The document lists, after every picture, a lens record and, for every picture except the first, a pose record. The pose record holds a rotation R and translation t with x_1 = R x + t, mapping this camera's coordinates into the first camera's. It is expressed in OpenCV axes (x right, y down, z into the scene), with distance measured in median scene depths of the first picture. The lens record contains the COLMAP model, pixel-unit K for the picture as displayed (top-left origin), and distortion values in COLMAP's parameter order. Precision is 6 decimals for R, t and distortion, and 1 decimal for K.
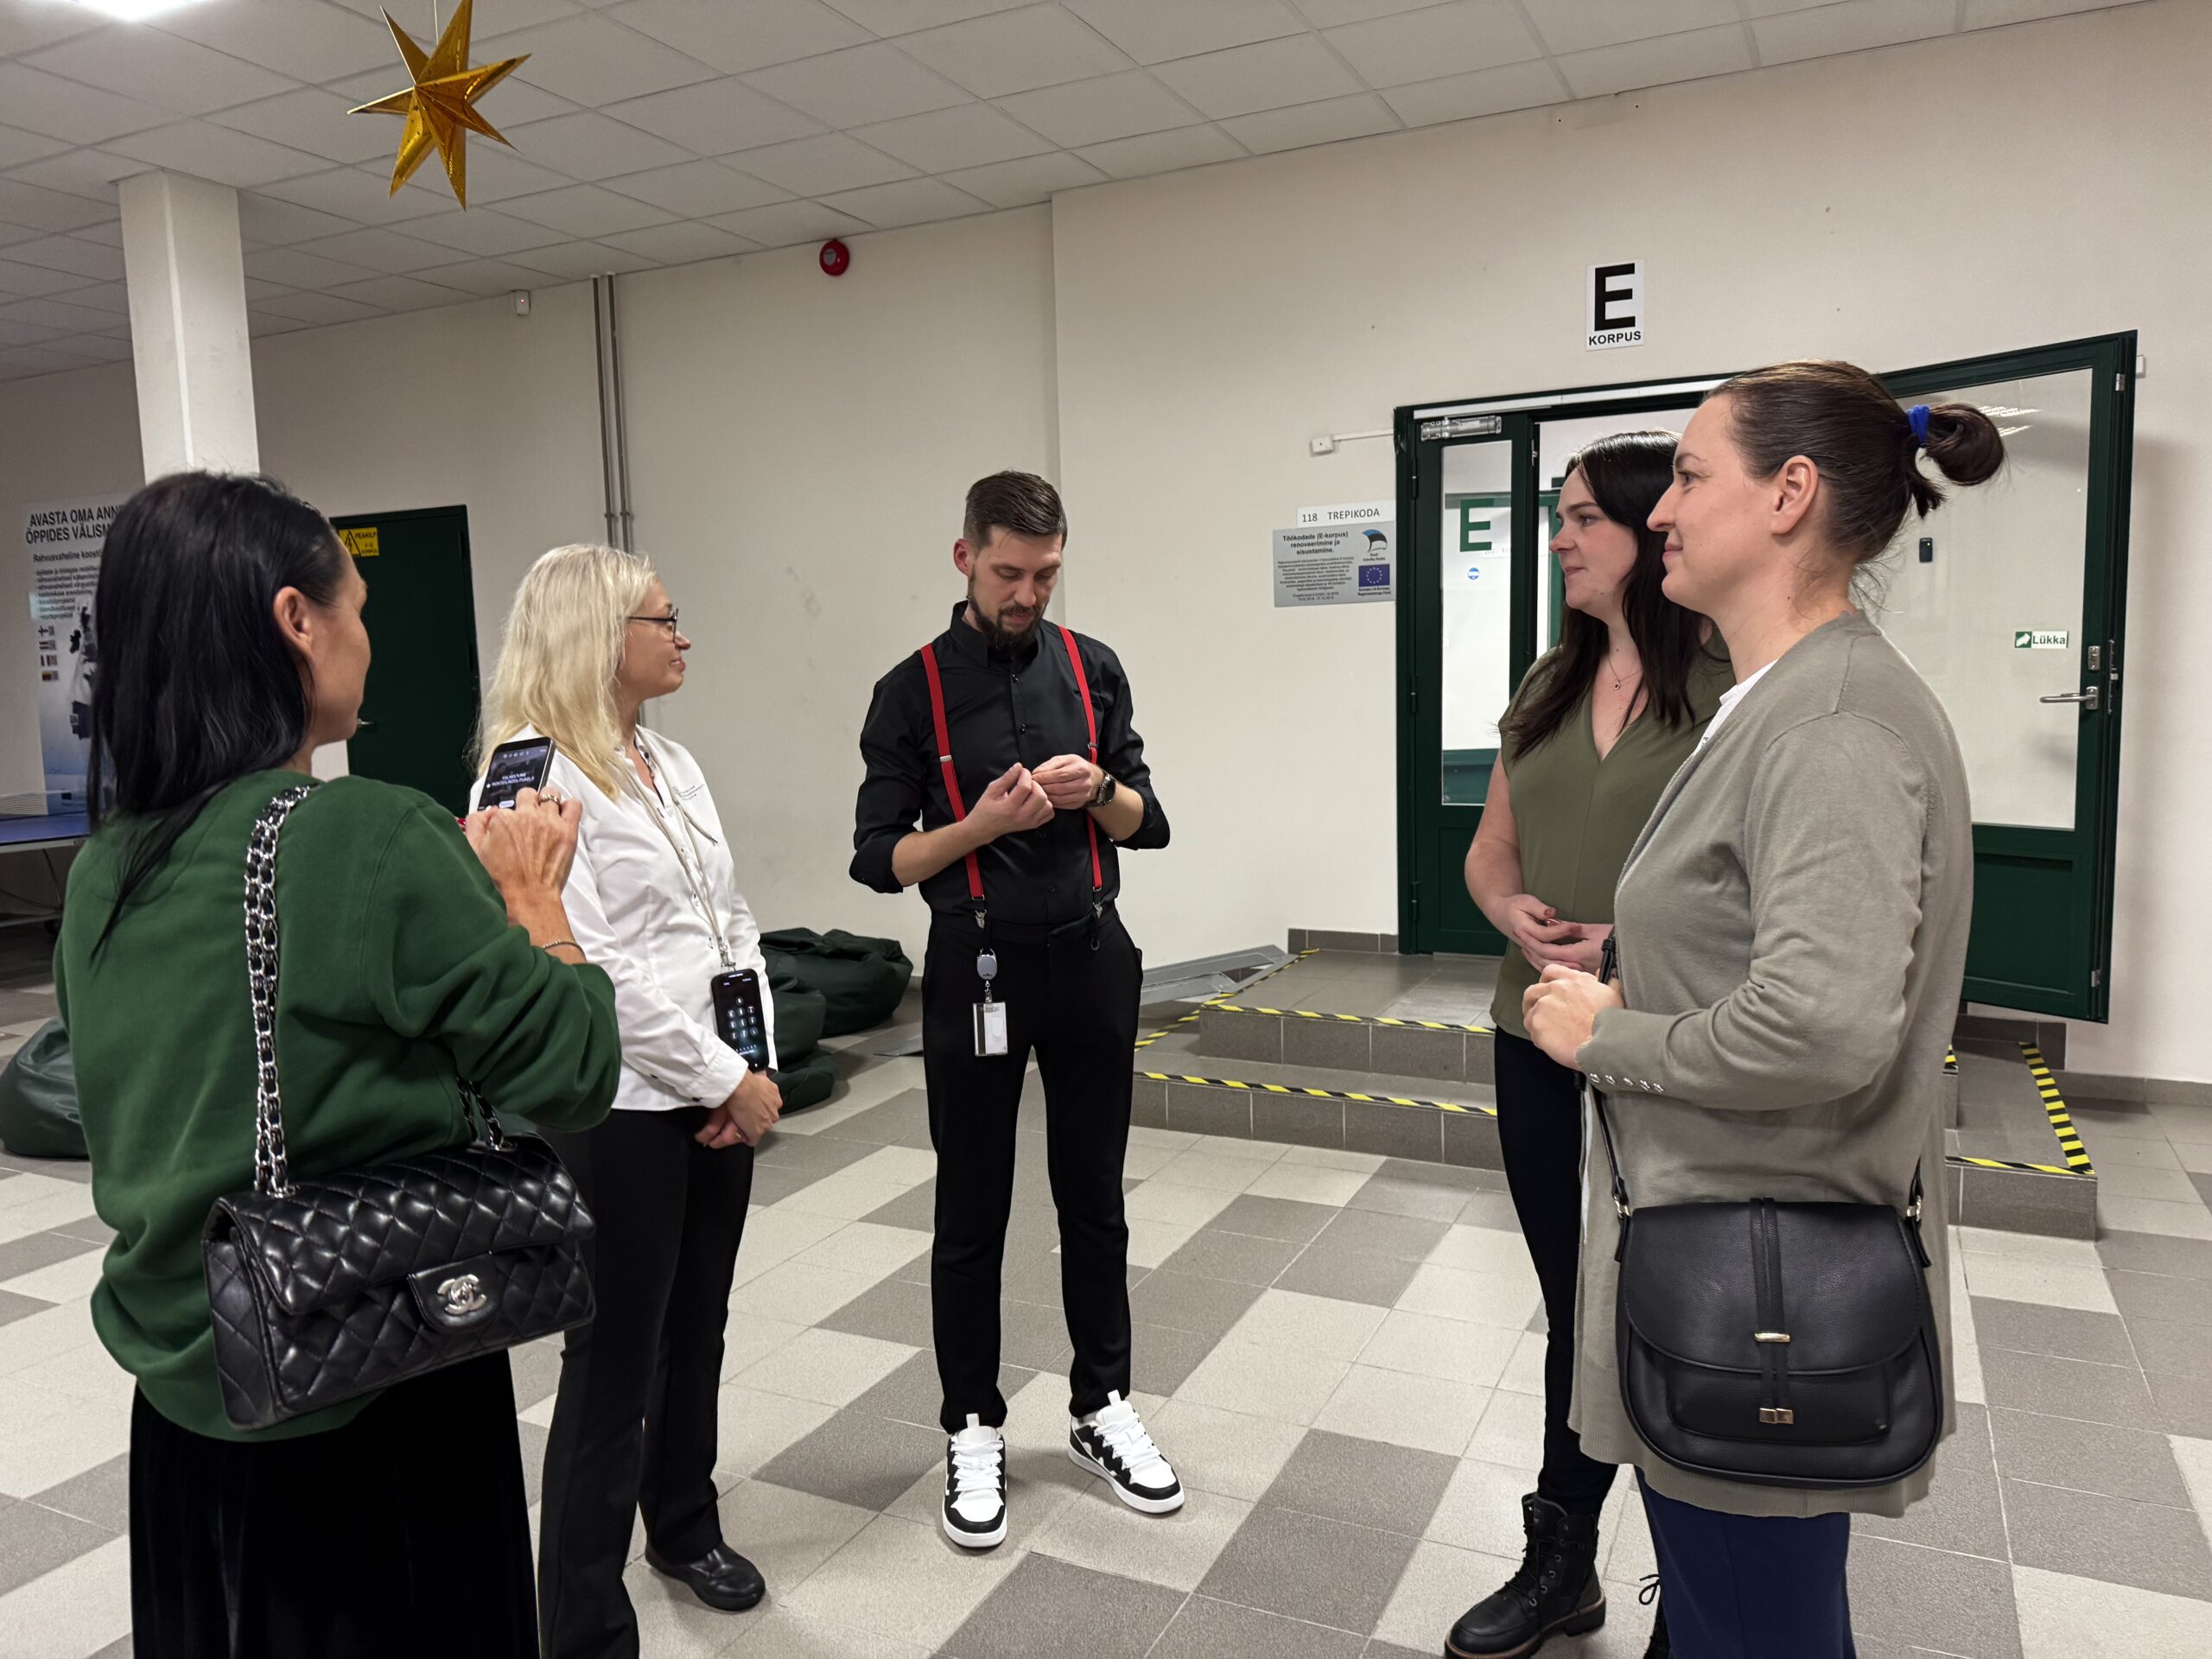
lens RADIAL K [[1545.1, 0, 1090.2], [0, 1545.1, 837.6], [0, 0, 1]] dist [0.022425, -0.028167]
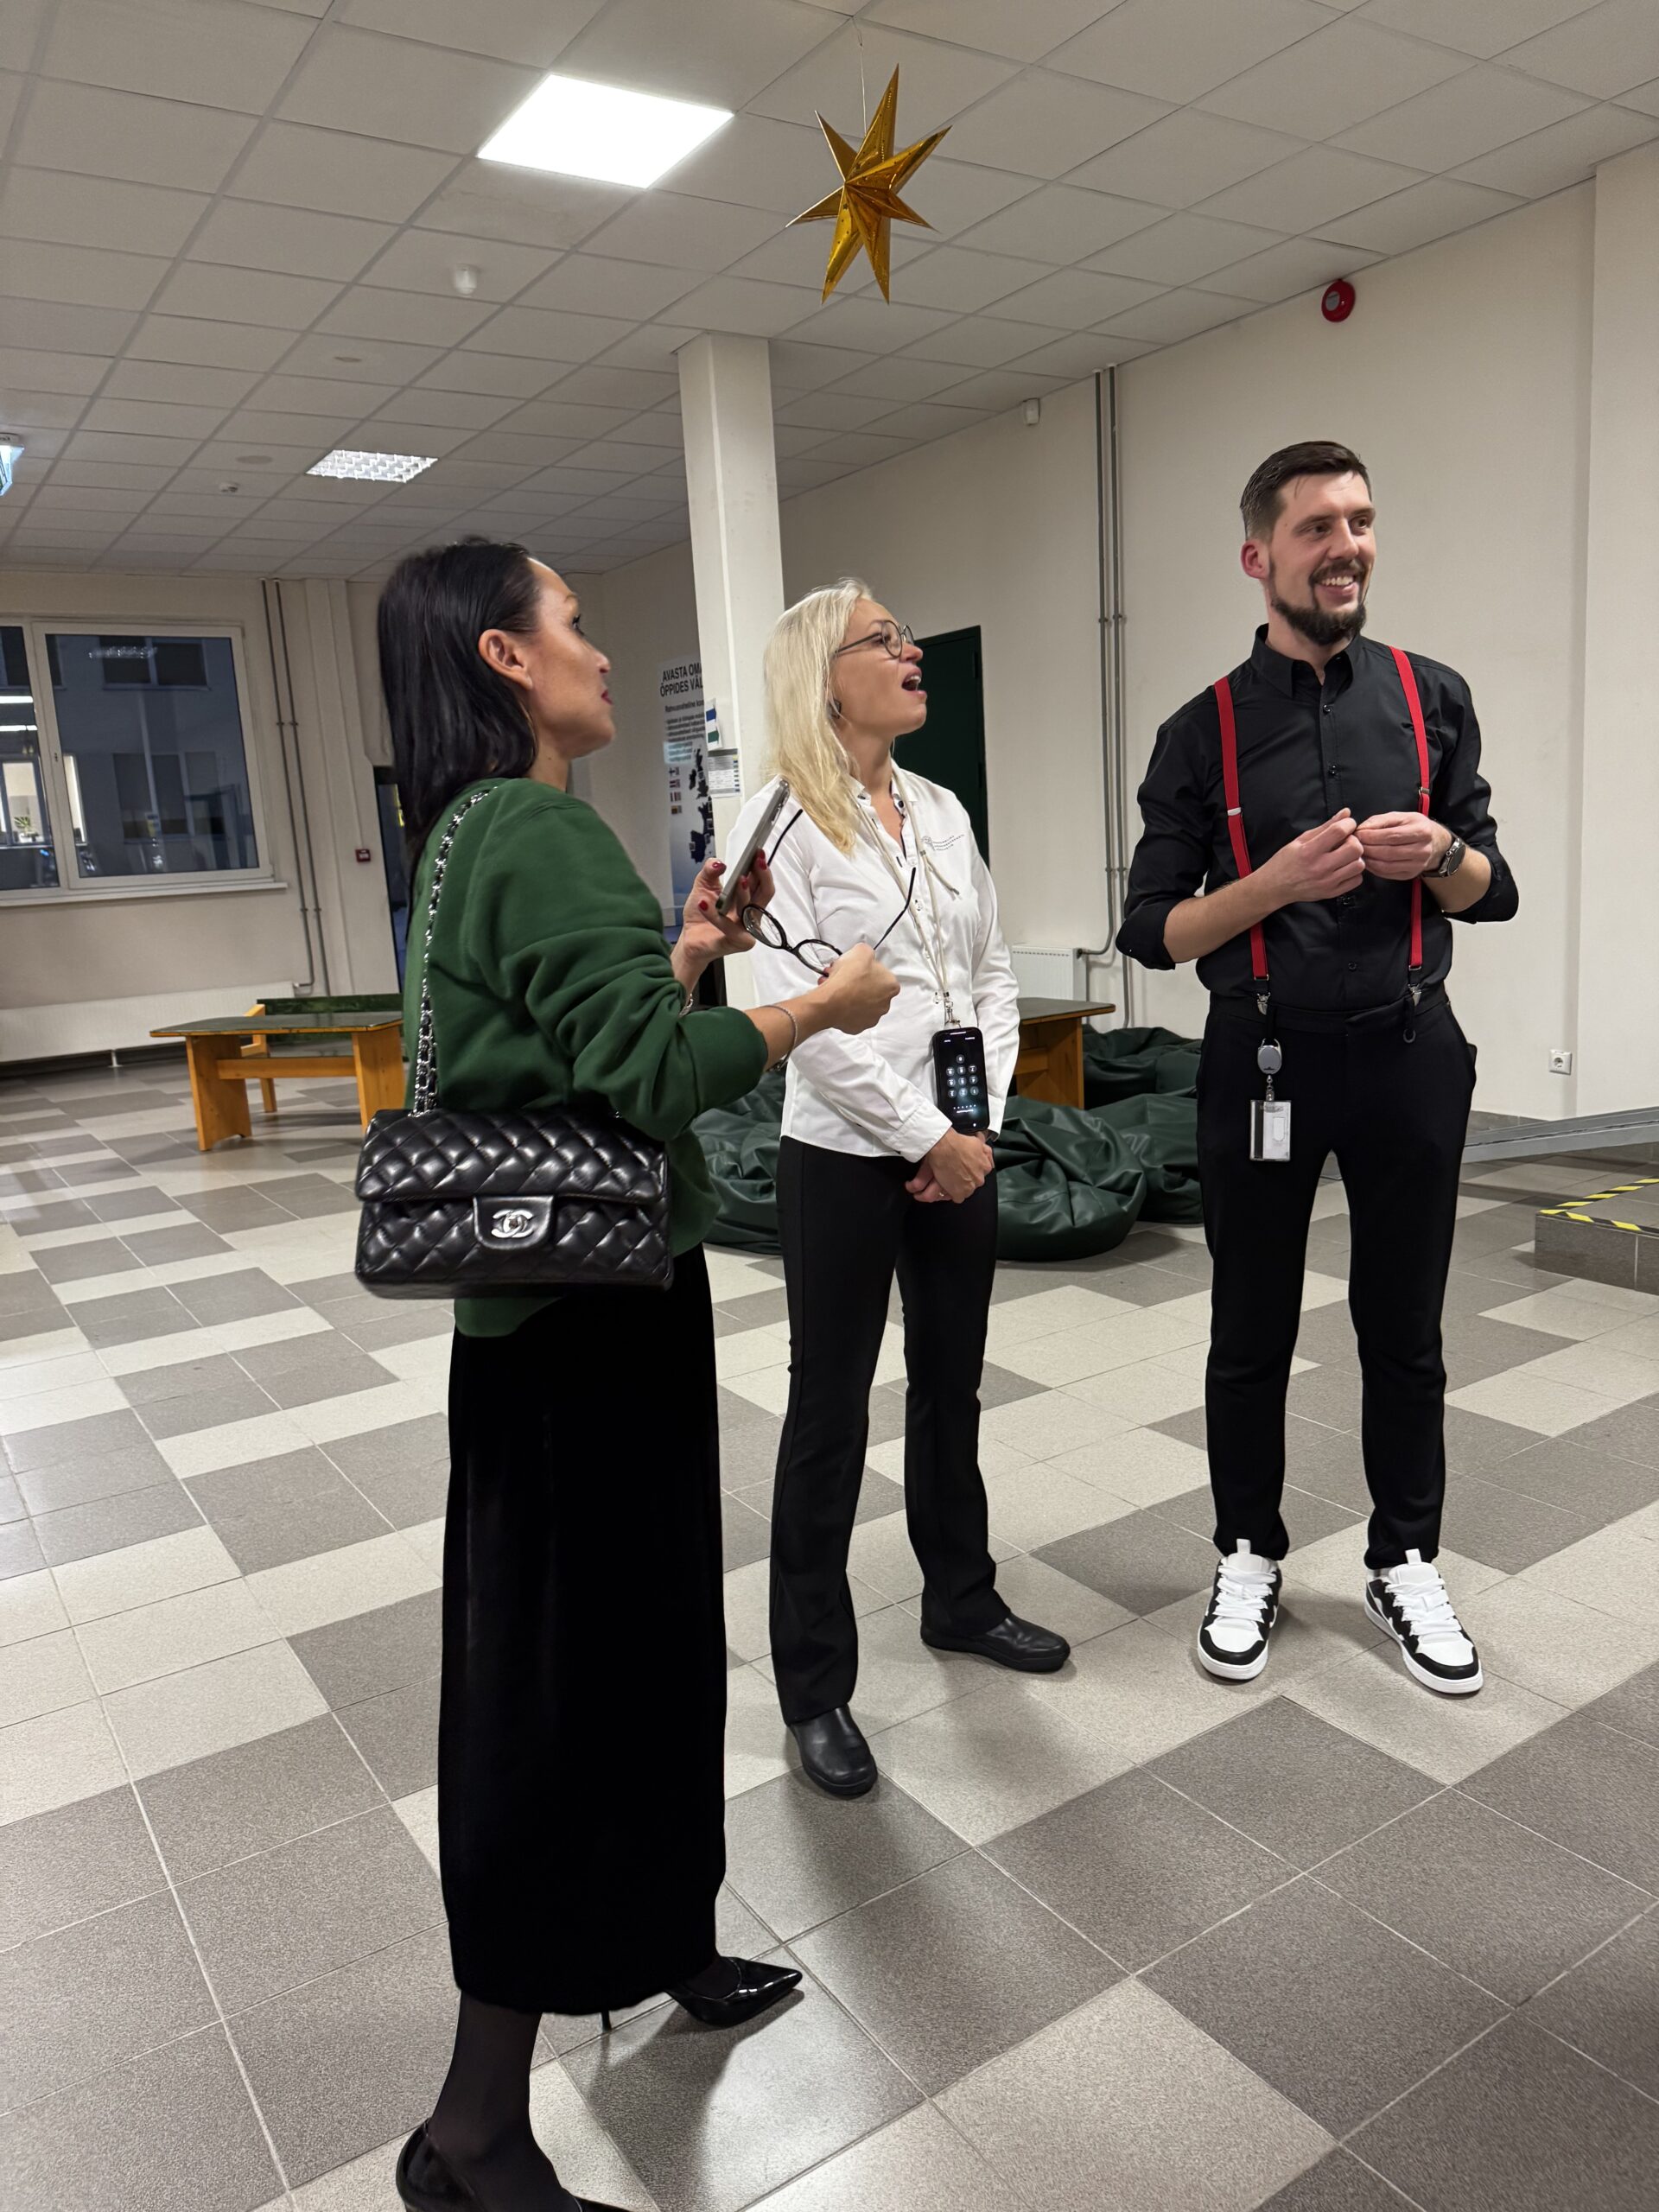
lens RADIAL K [[1557.6, 0, 829.5], [0, 1557.6, 1106.0], [0, 0, 1]] dist [0.009017, -0.011370]
pose [[0.860687, 0.066803, -0.504733, 0.160773], [-0.024597, 0.995653, 0.089834, 0.039337], [0.508540, -0.064904, 0.858589, 0.097600]]
